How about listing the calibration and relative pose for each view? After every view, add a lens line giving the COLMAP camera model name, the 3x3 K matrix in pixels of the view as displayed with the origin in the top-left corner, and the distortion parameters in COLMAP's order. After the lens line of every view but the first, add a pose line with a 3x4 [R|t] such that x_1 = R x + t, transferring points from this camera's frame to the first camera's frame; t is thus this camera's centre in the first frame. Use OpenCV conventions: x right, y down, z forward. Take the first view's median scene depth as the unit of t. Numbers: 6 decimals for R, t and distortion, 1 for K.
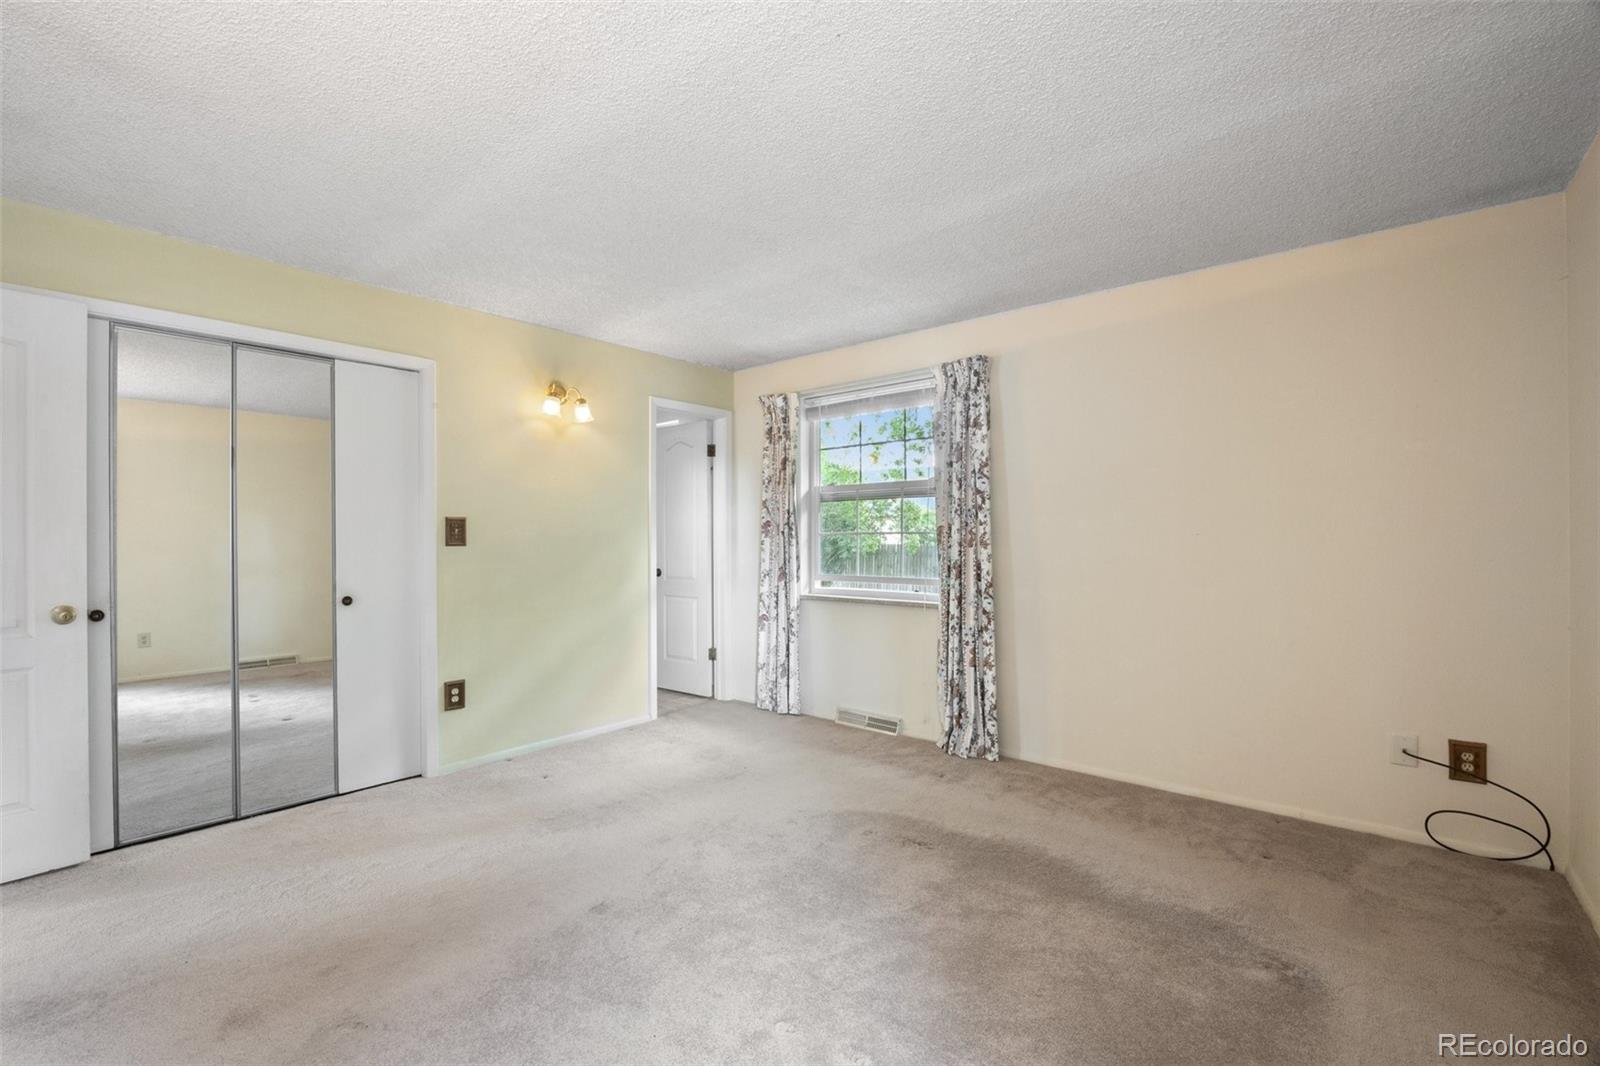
lens RADIAL K [[686.4, 0, 801.8], [0, 686.4, 537.1], [0, 0, 1]] dist [-0.015642, 0.000302]
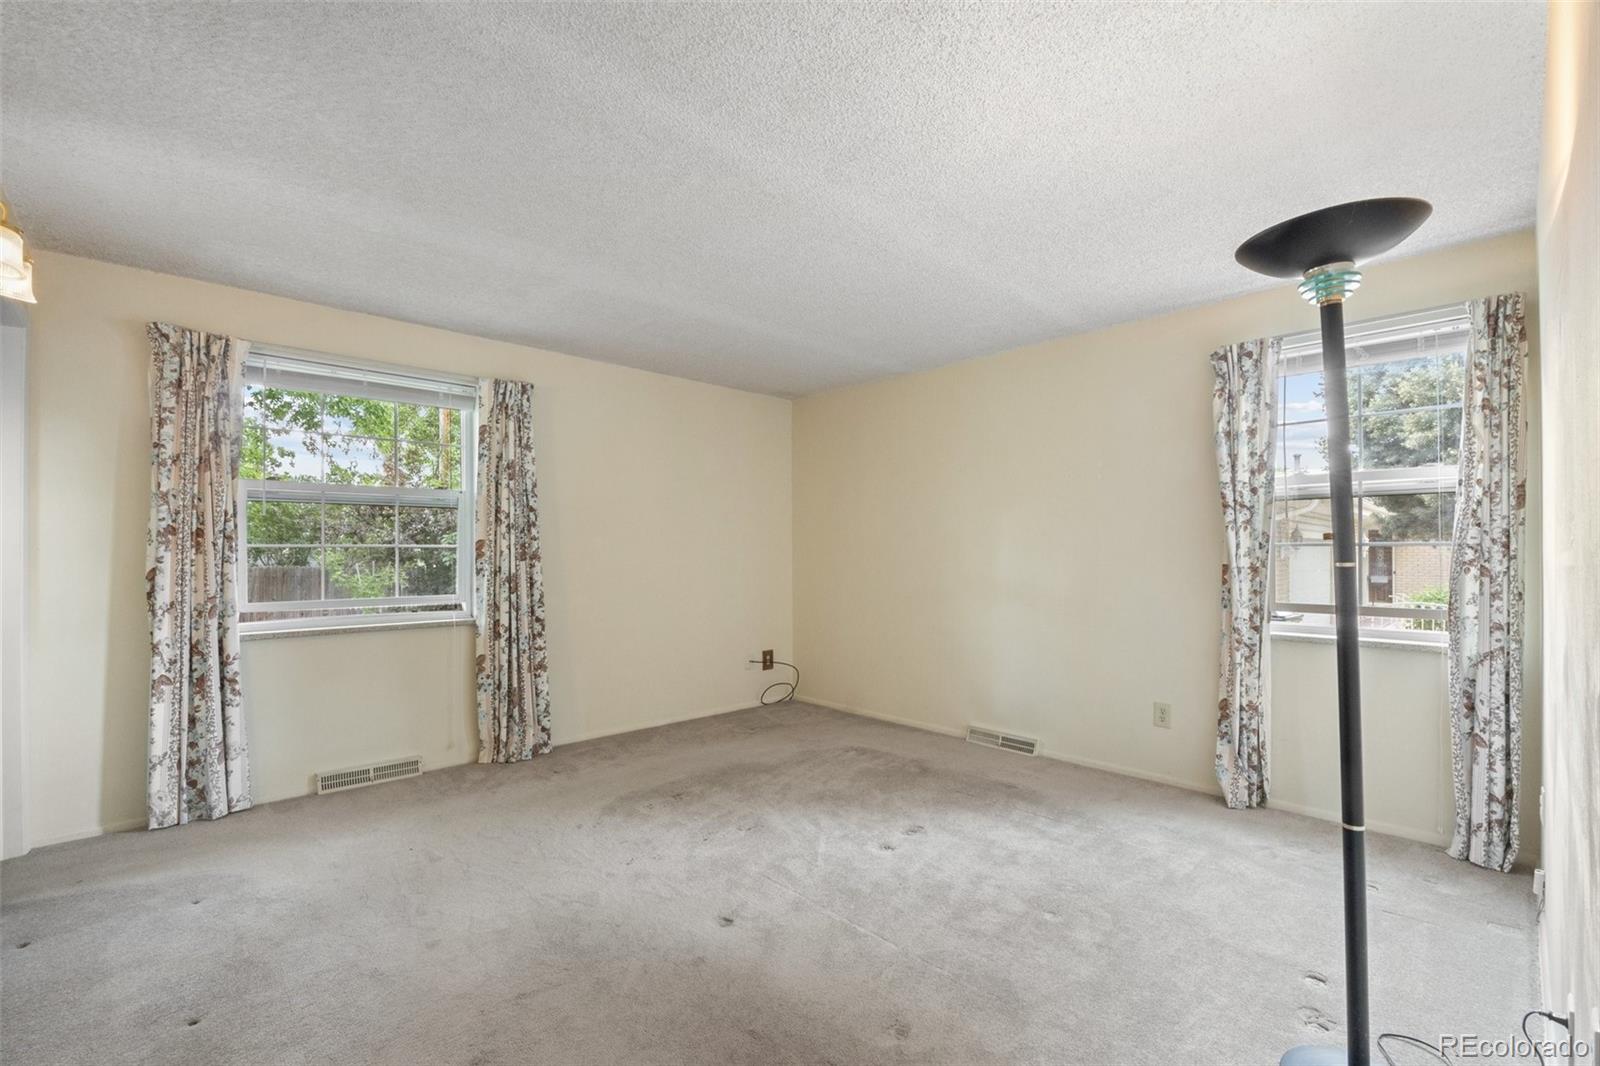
lens RADIAL K [[686.4, 0, 803.0], [0, 686.4, 541.2], [0, 0, 1]] dist [-0.015642, 0.000302]
pose [[0.112011, 0.012903, 0.993623, -0.782217], [-0.003207, 0.999915, -0.012623, -0.004056], [-0.993702, -0.001773, 0.112043, 0.463224]]
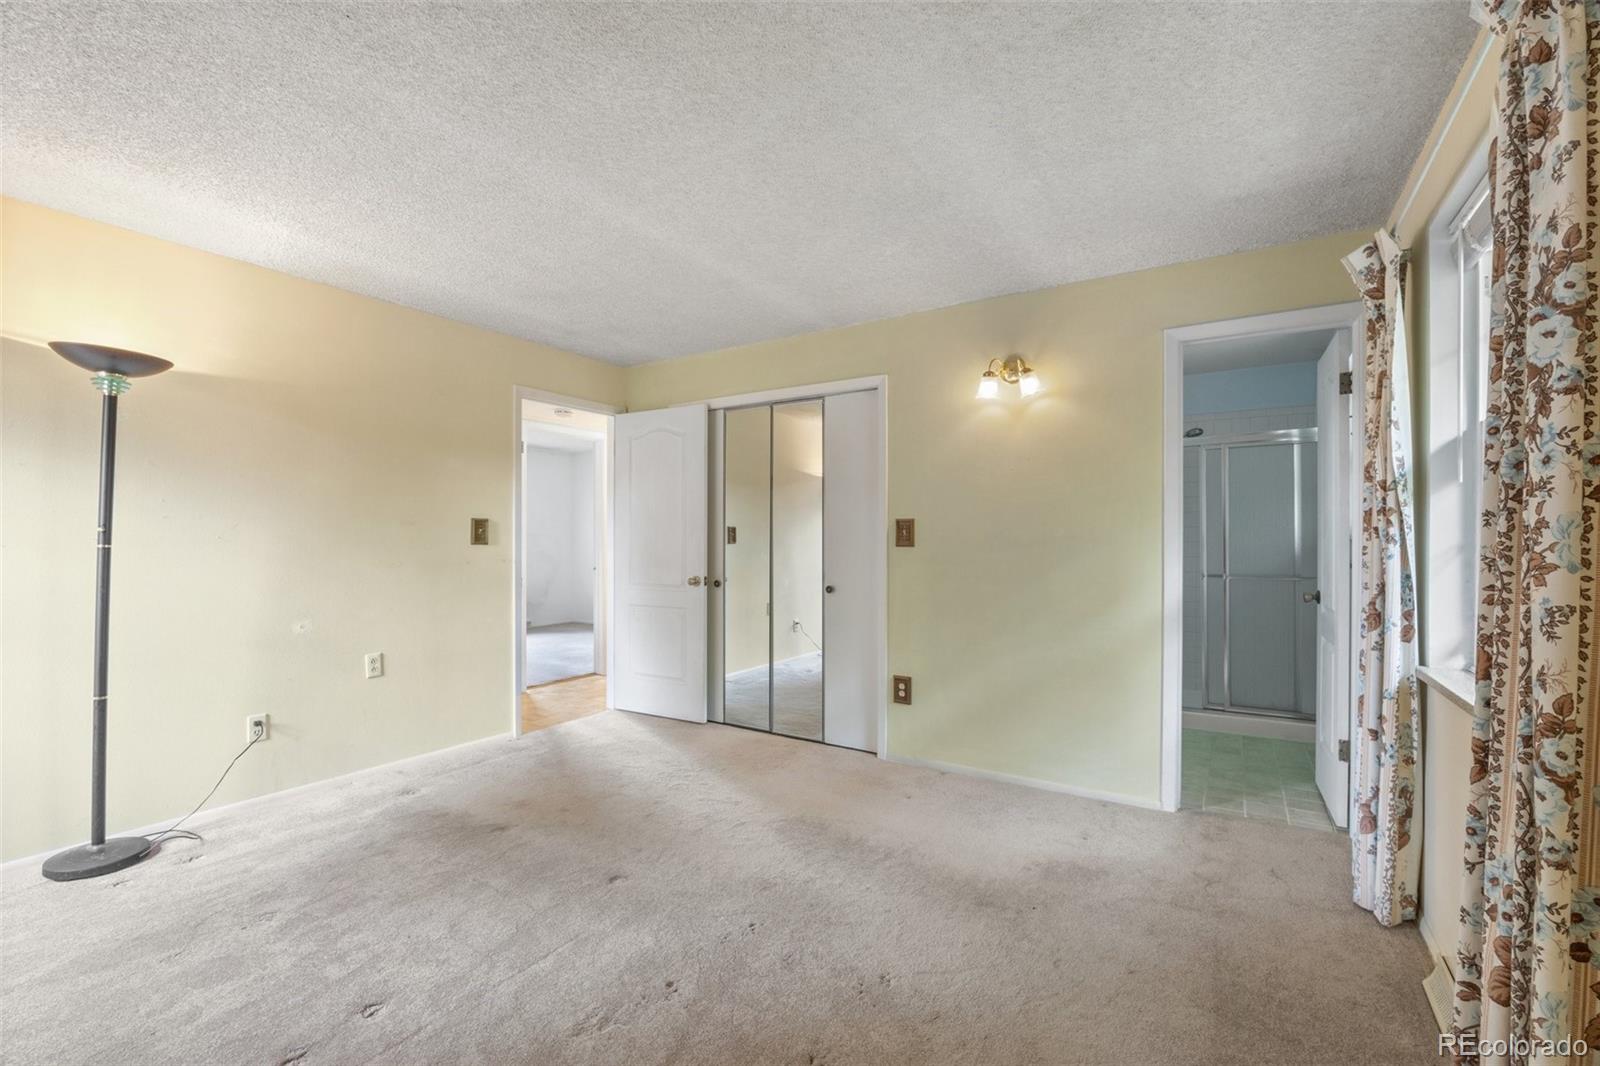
lens RADIAL K [[686.4, 0, 800.1], [0, 686.4, 538.5], [0, 0, 1]] dist [-0.015642, 0.000302]
pose [[0.124716, 0.001081, -0.992192, 0.496108], [-0.003373, 0.999994, 0.000666, 0.000373], [0.992187, 0.003263, 0.124719, 0.695724]]
